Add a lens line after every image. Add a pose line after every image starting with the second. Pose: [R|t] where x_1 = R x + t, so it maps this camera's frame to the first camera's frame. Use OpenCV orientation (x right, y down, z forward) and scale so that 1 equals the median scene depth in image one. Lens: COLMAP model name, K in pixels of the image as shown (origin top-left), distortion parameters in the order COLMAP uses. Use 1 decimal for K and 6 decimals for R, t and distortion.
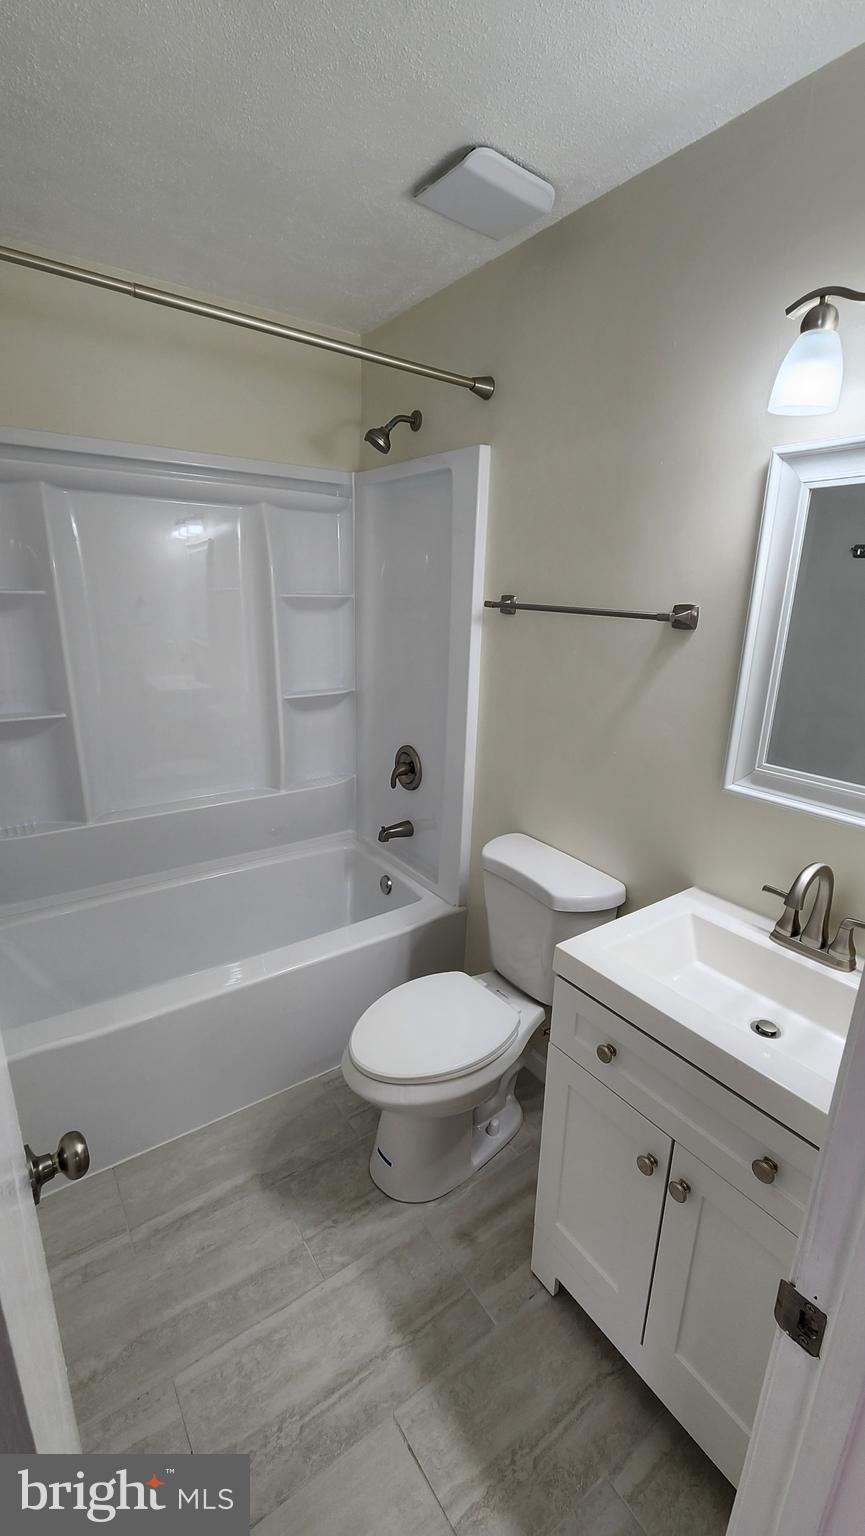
lens RADIAL K [[653.0, 0, 431.2], [0, 653.0, 779.1], [0, 0, 1]] dist [-0.004647, -0.000143]
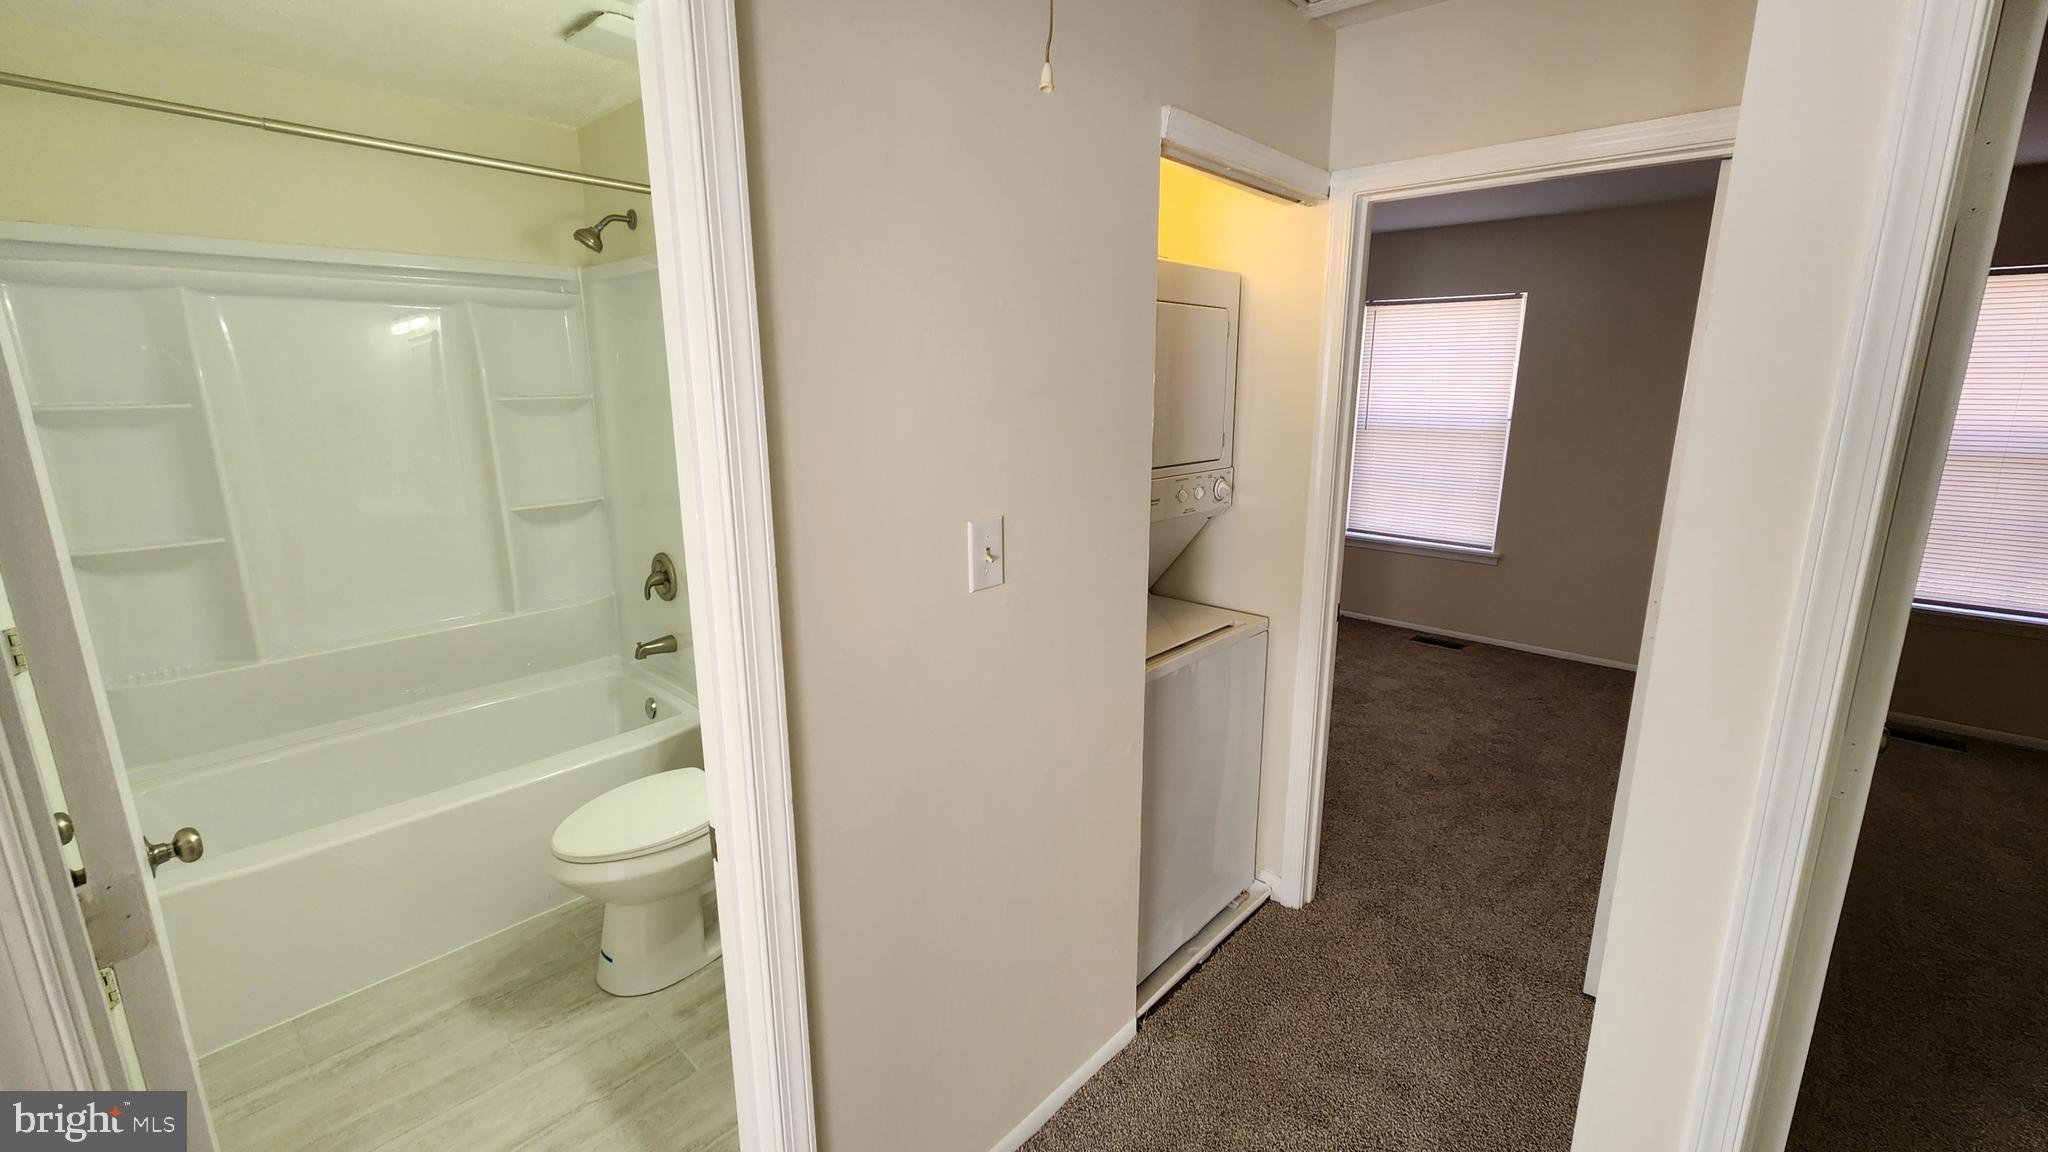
lens RADIAL K [[867.9, 0, 1042.1], [0, 867.9, 569.6], [0, 0, 1]] dist [-0.006841, 0.001722]
pose [[0.975950, -0.073817, 0.205115, 0.352611], [0.086792, 0.994708, -0.054984, 0.128801], [-0.199971, 0.071464, 0.977192, -0.465033]]
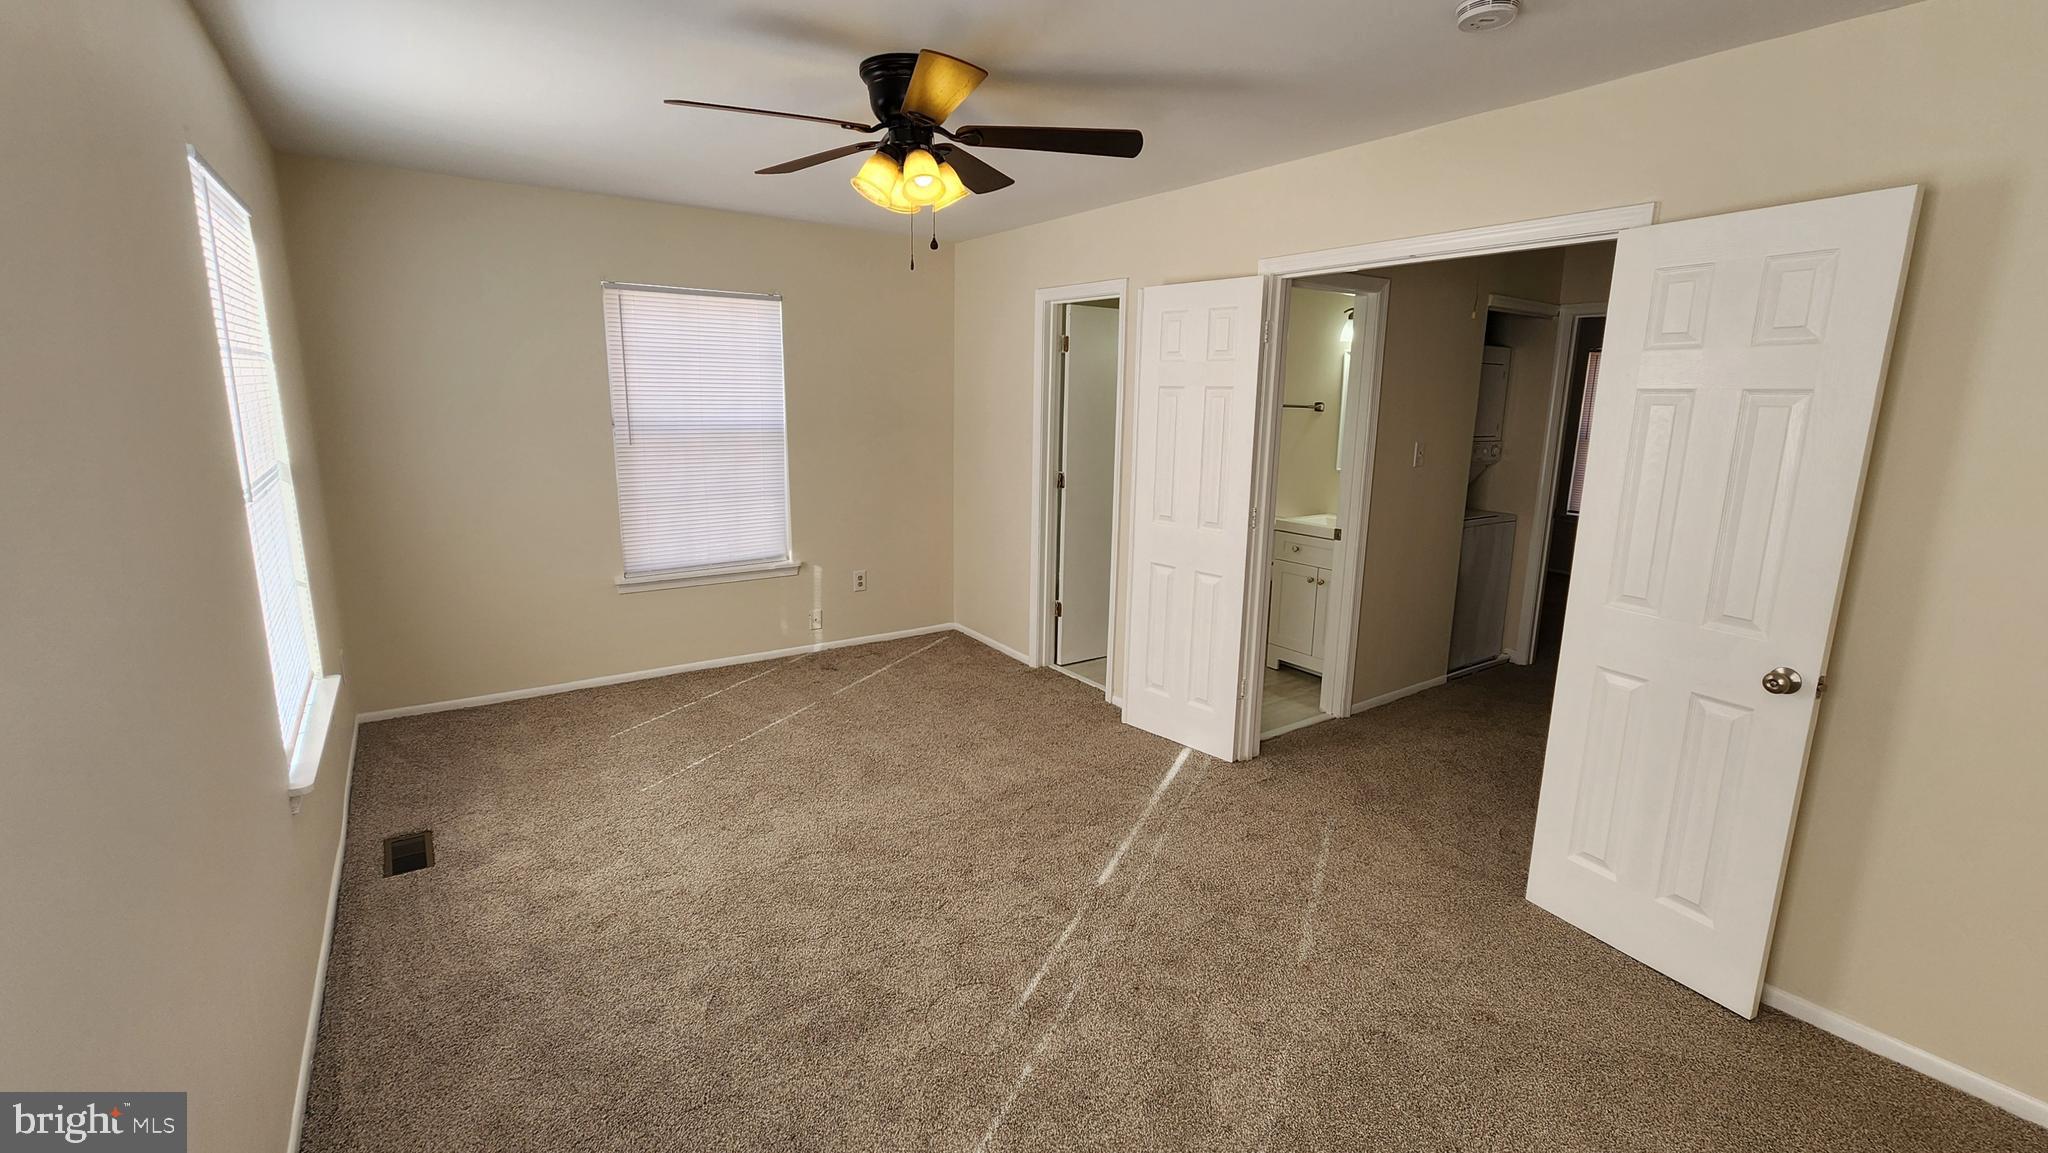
lens RADIAL K [[870.6, 0, 1041.7], [0, 870.6, 570.5], [0, 0, 1]] dist [-0.004647, -0.000143]
pose [[0.999928, -0.007291, -0.009580, -0.613711], [0.006373, 0.995679, -0.092648, 0.632504], [0.010214, 0.092580, 0.995653, -2.130061]]
